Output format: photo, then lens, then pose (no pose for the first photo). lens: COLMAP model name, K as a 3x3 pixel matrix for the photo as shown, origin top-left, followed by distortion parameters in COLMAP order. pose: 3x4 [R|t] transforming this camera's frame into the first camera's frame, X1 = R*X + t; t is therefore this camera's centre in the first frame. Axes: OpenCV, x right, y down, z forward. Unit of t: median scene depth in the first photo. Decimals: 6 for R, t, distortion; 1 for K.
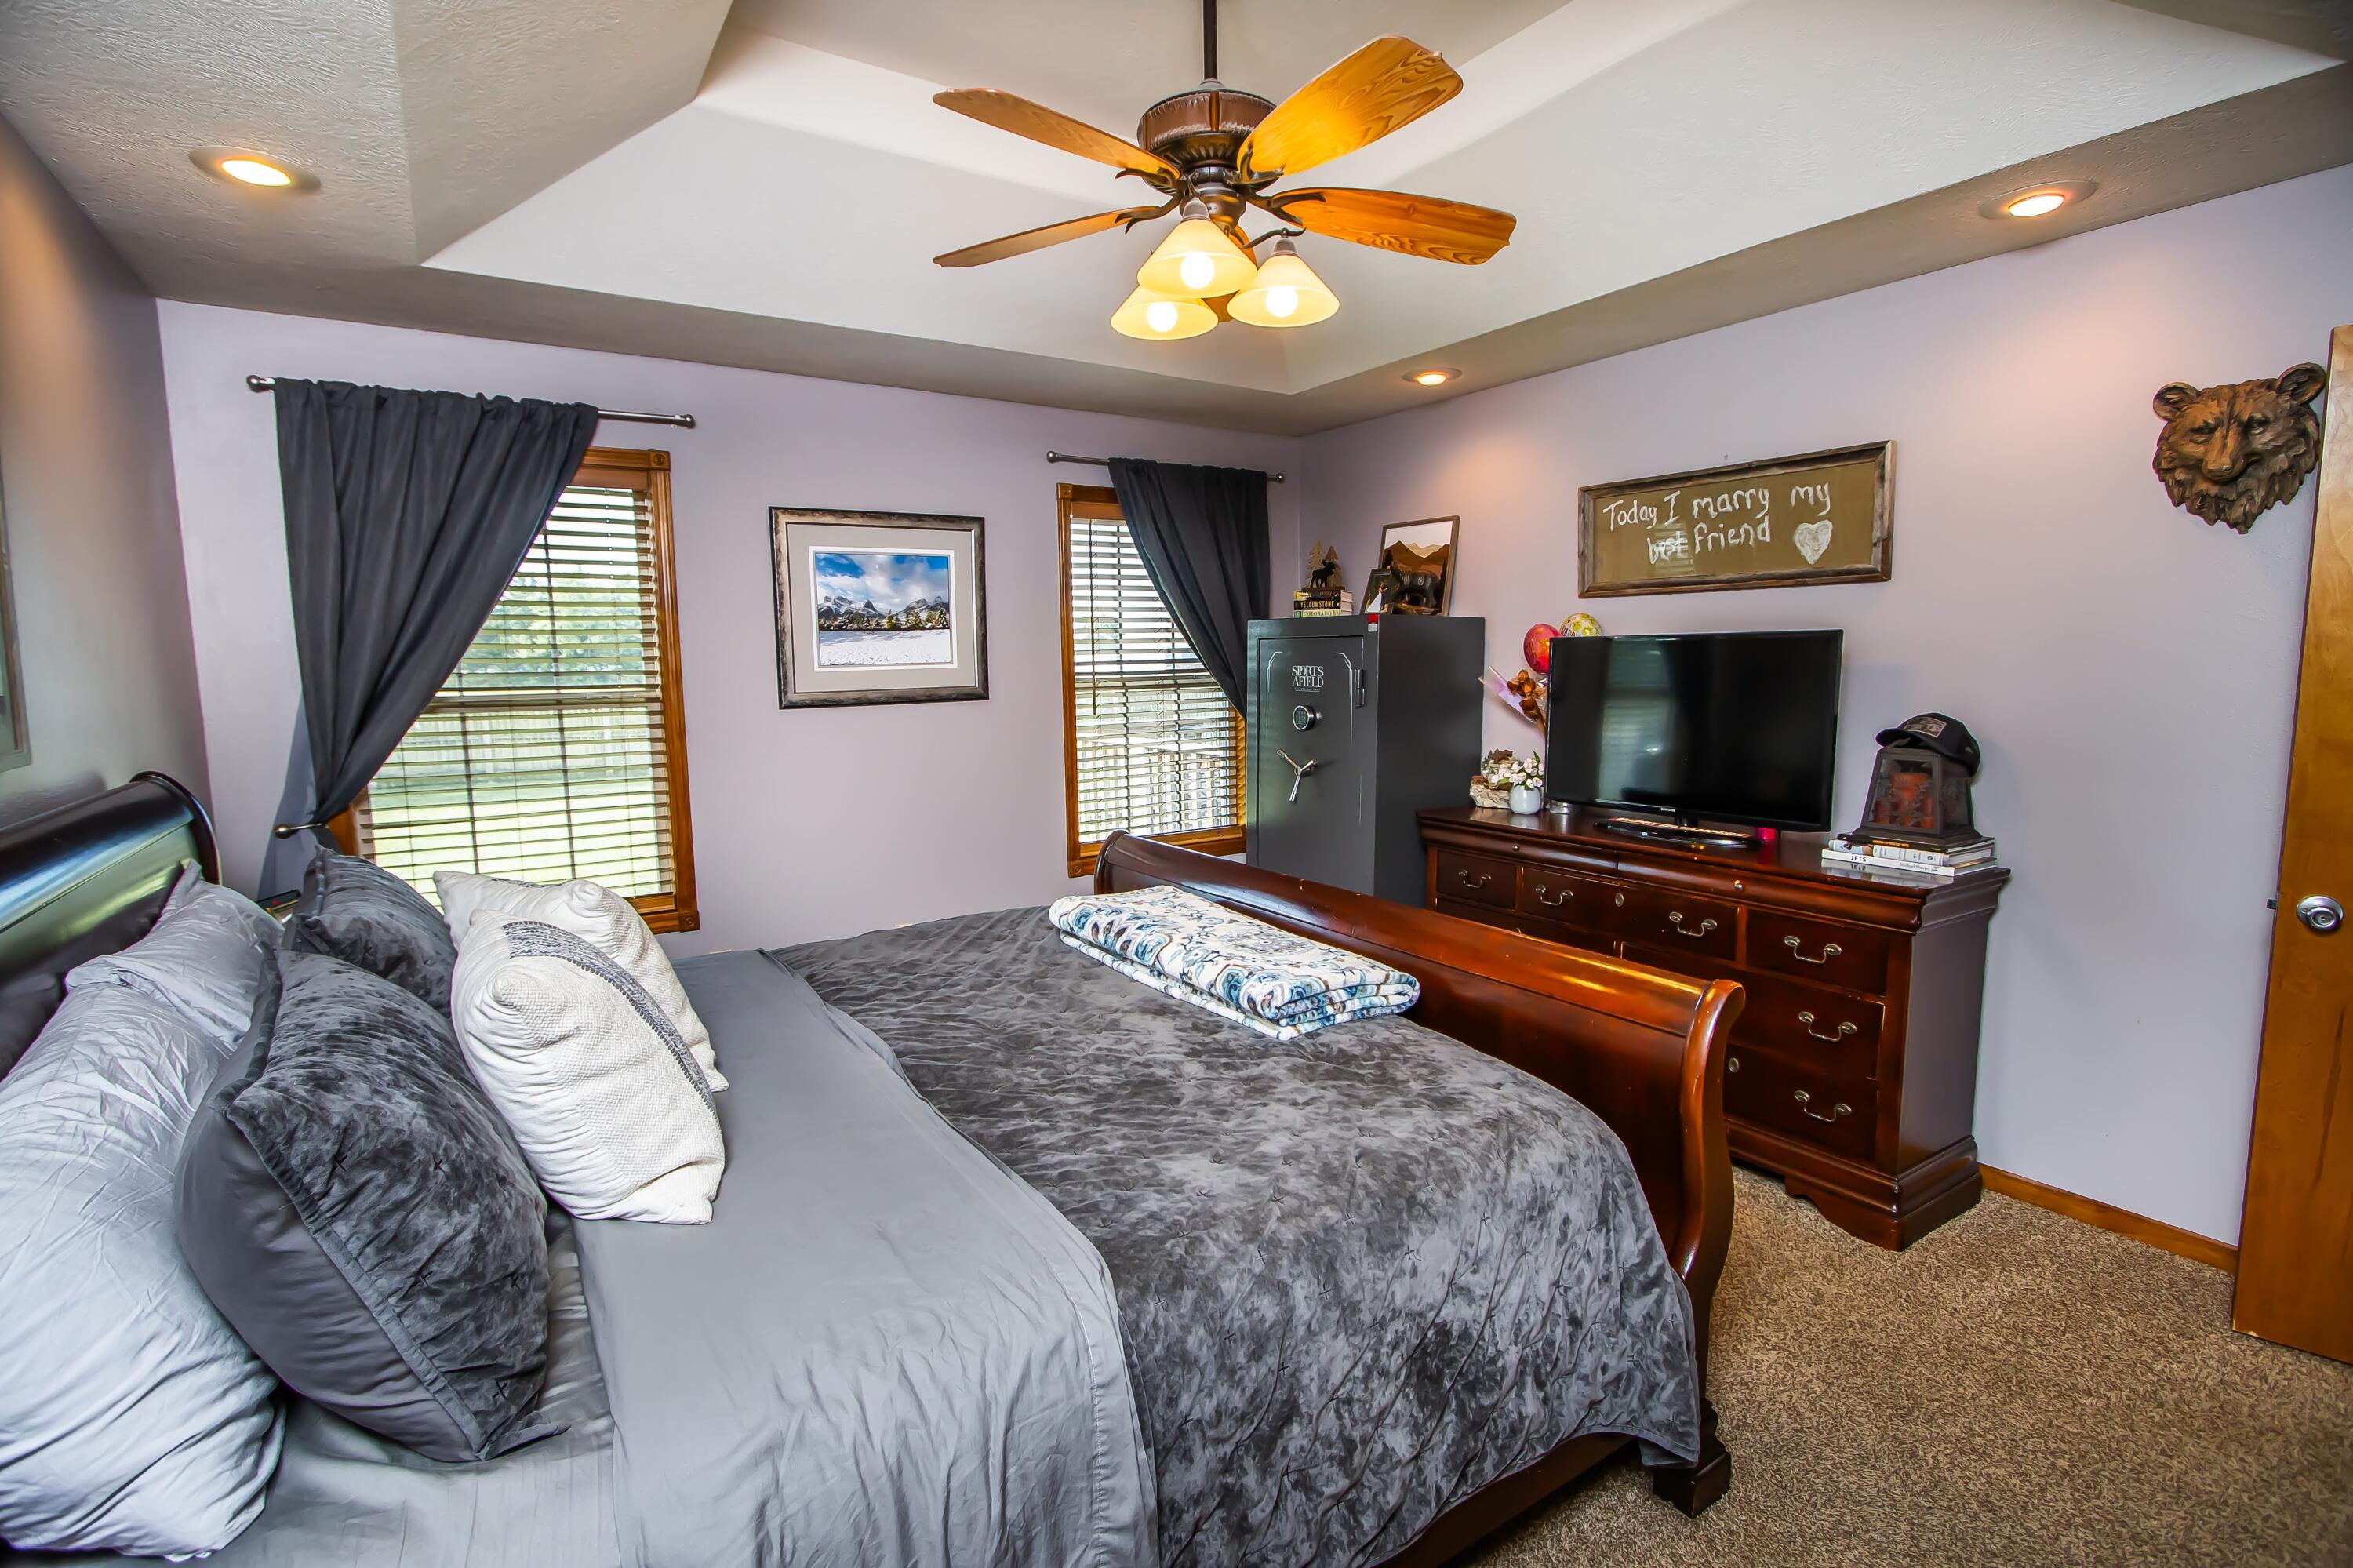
lens RADIAL K [[1097.2, 0, 1173.6], [0, 1097.2, 786.1], [0, 0, 1]] dist [-0.001234, 0.000312]
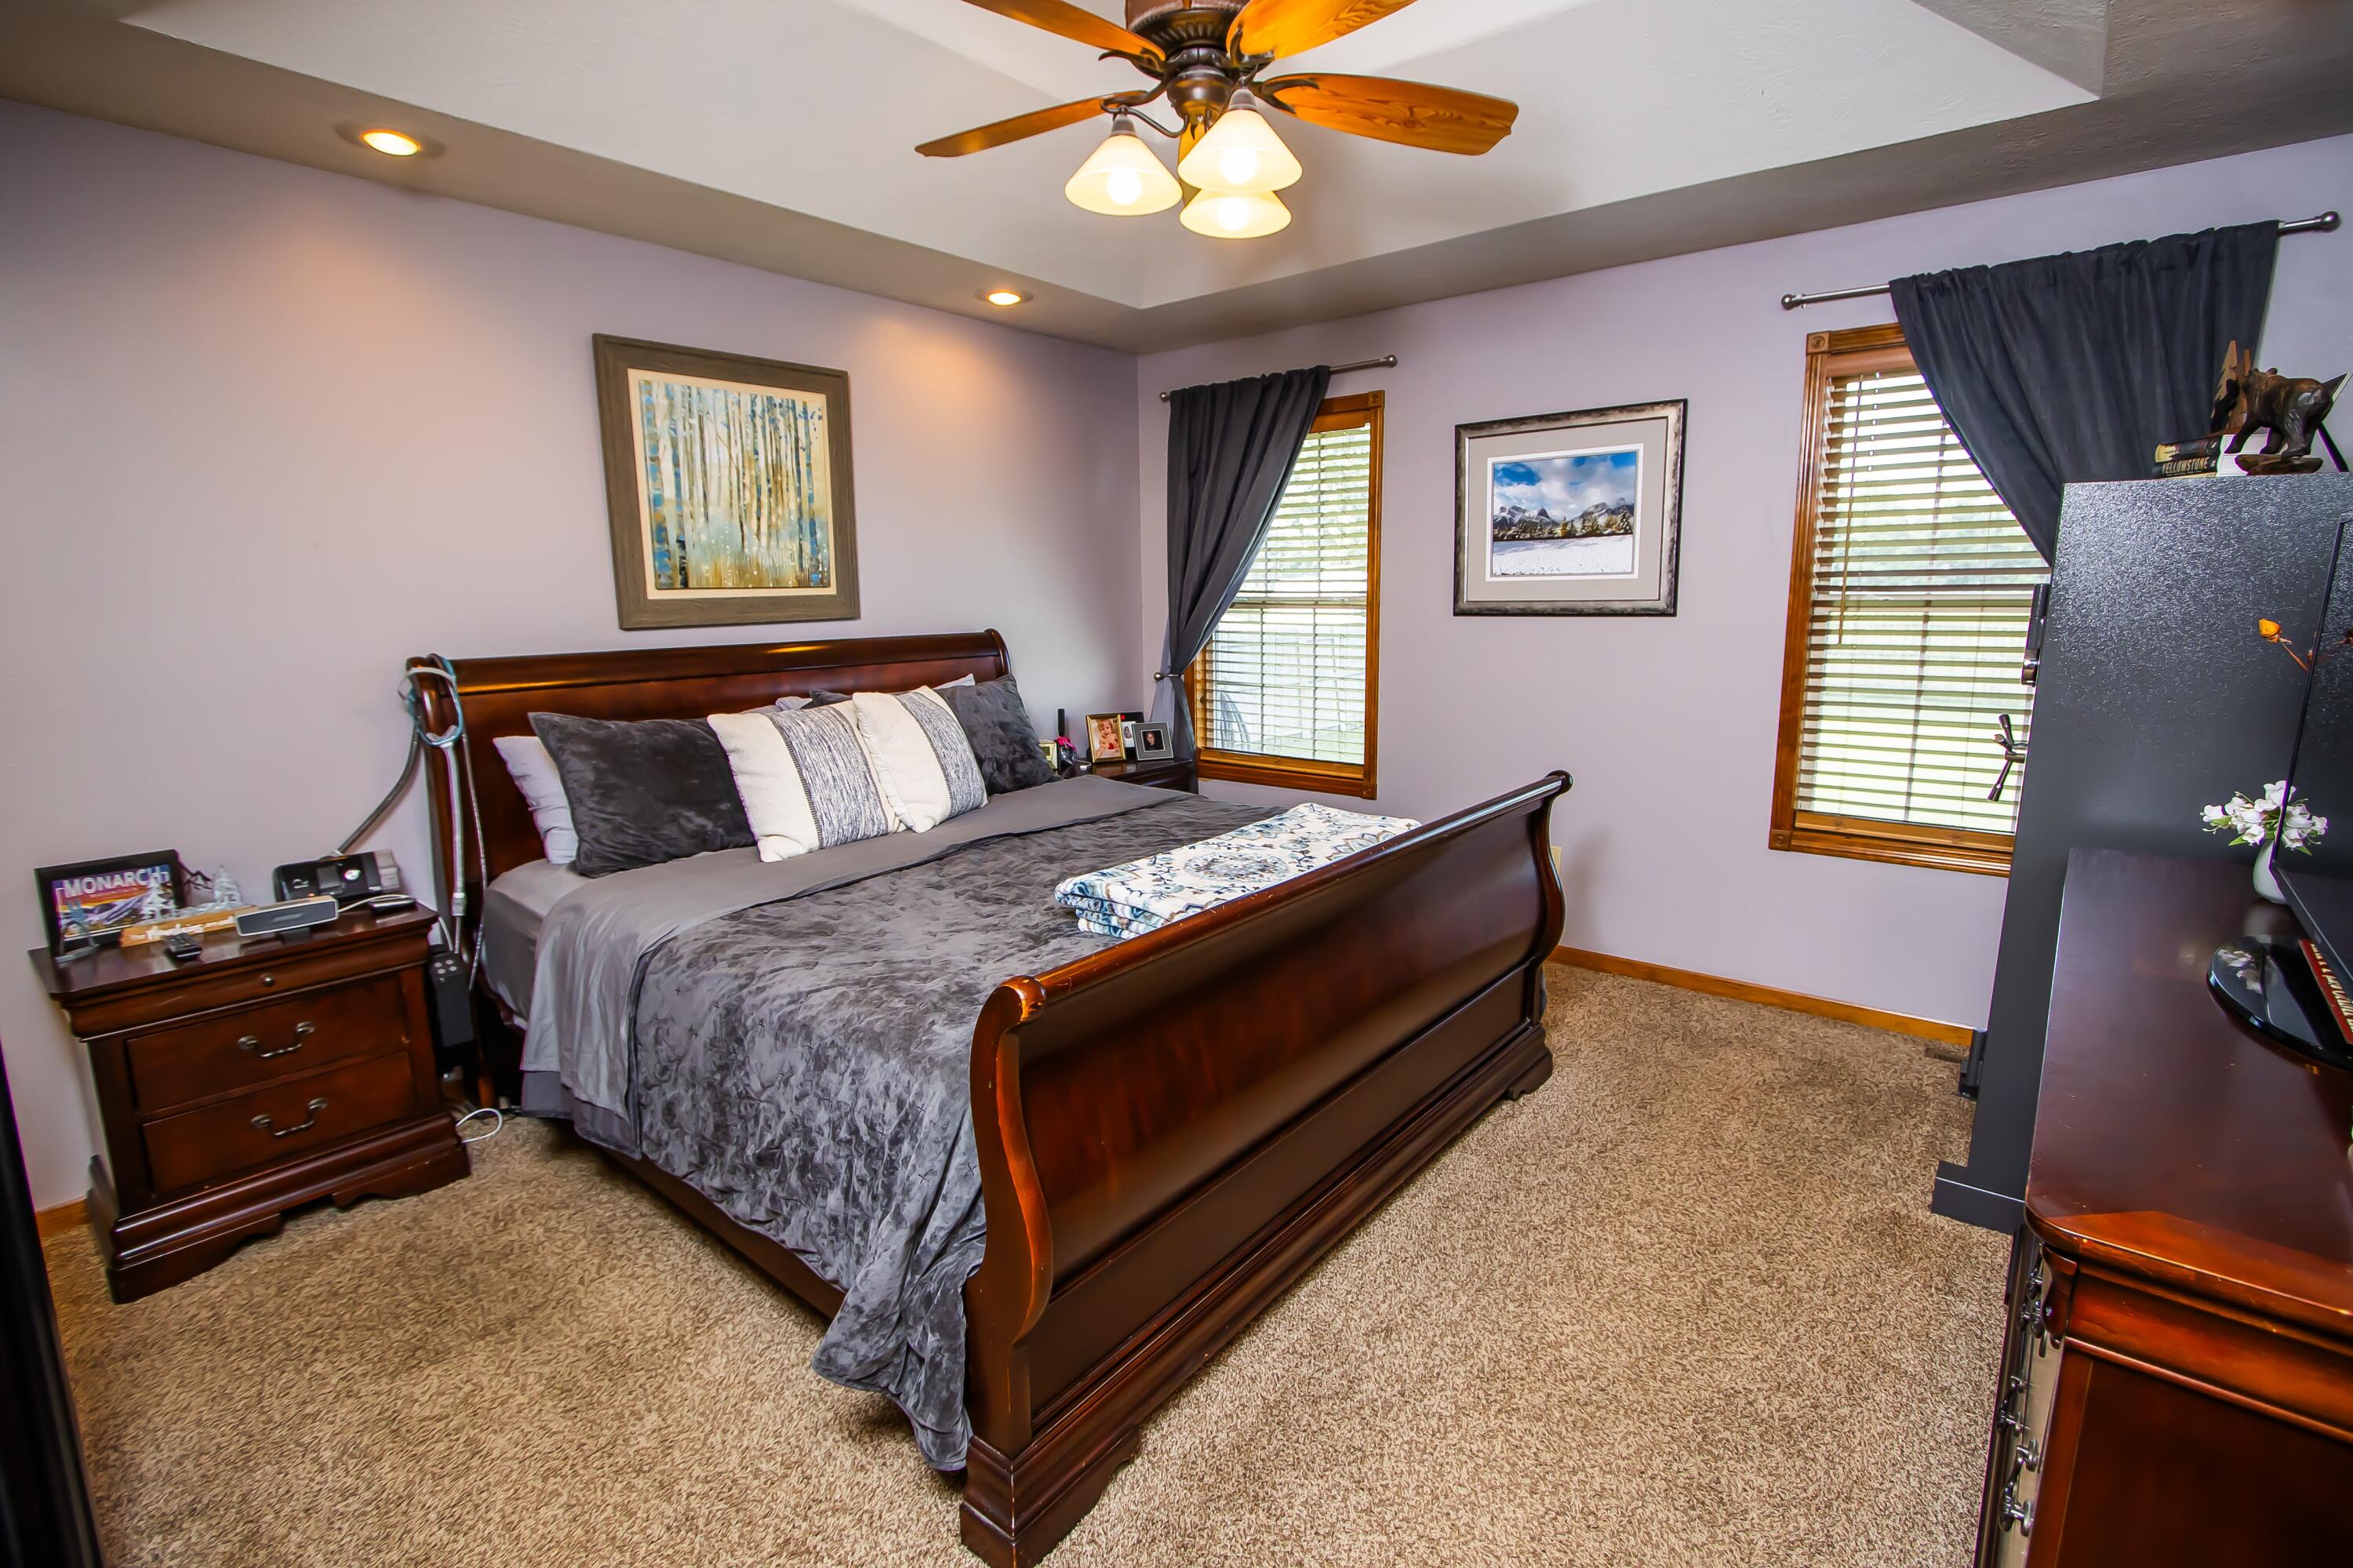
lens RADIAL K [[1097.2, 0, 1174.0], [0, 1097.2, 774.6], [0, 0, 1]] dist [-0.001234, 0.000312]
pose [[0.311894, 0.169555, -0.934865, 0.571999], [-0.108774, 0.983850, 0.142150, -0.039229], [0.943870, 0.057353, 0.325301, 0.388660]]
